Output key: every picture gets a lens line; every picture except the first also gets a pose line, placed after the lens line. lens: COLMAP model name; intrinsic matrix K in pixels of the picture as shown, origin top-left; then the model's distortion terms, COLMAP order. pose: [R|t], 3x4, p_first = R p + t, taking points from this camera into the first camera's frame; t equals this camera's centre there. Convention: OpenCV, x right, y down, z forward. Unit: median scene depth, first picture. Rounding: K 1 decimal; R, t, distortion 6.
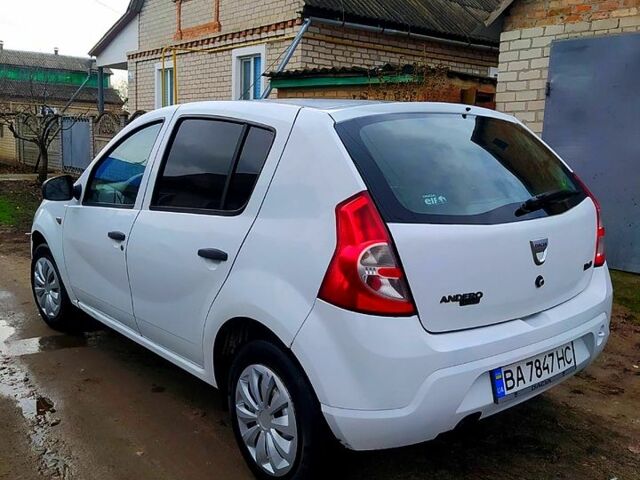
lens RADIAL K [[651.8, 0, 323.3], [0, 651.8, 239.2], [0, 0, 1]] dist [0.143462, -0.250796]
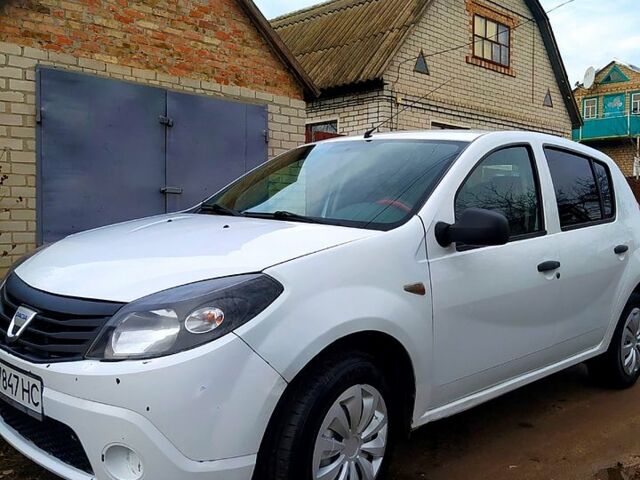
lens RADIAL K [[651.8, 0, 323.3], [0, 651.8, 239.2], [0, 0, 1]] dist [0.143462, -0.250796]
pose [[-0.124713, -0.070760, 0.989666, -0.653546], [0.134821, 0.986994, 0.087559, -0.091352], [-0.982990, 0.144348, -0.113551, 0.777593]]
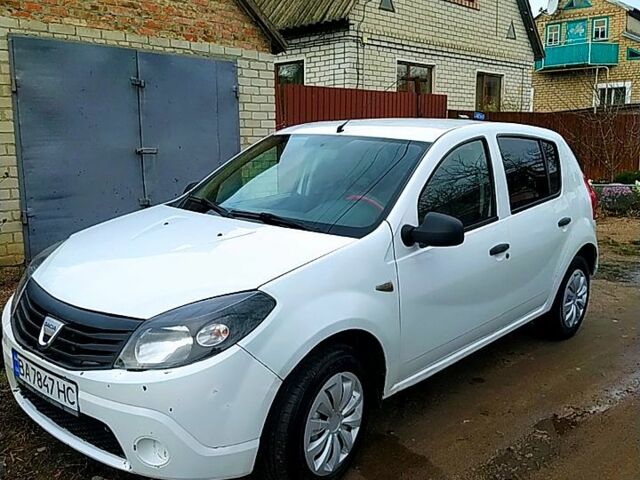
lens RADIAL K [[651.8, 0, 323.3], [0, 651.8, 239.2], [0, 0, 1]] dist [0.143462, -0.250796]
pose [[-0.176929, -0.185245, 0.966634, -0.707414], [0.150086, 0.965564, 0.212511, -0.158881], [-0.972713, 0.182677, -0.143033, 0.785572]]
